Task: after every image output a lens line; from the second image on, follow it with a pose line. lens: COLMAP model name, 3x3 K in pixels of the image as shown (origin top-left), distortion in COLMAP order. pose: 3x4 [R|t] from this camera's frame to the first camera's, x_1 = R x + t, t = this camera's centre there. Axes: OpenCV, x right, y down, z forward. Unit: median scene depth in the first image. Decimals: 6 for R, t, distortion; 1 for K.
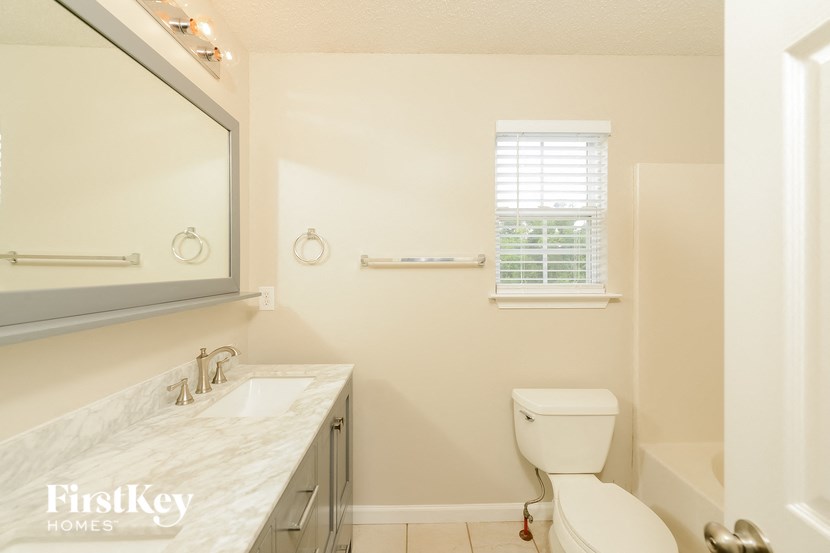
lens RADIAL K [[324.1, 0, 414.8], [0, 324.1, 275.6], [0, 0, 1]] dist [-0.000809, -0.000010]
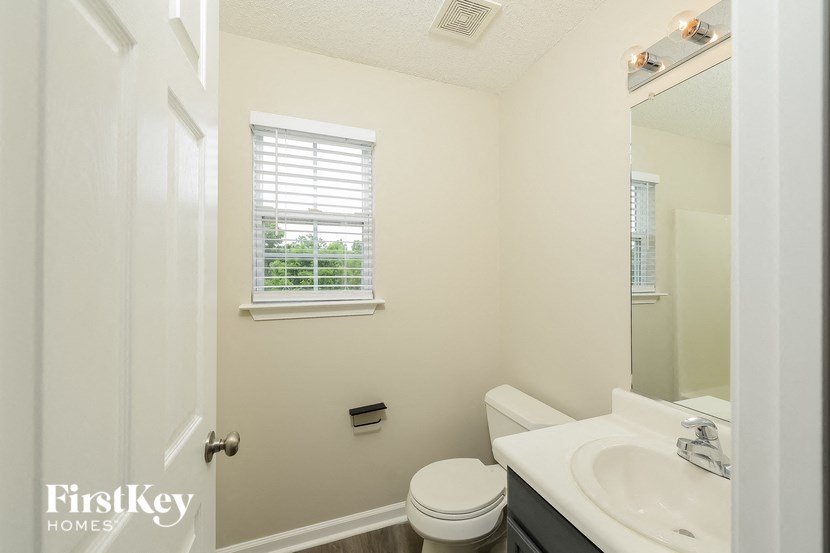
lens RADIAL K [[324.1, 0, 414.5], [0, 324.1, 275.6], [0, 0, 1]] dist [-0.000809, -0.000010]
pose [[0.942985, 0.003920, 0.332813, 0.358831], [0.003116, 0.999783, -0.020604, 0.000976], [-0.332822, 0.020466, 0.942768, 0.001159]]
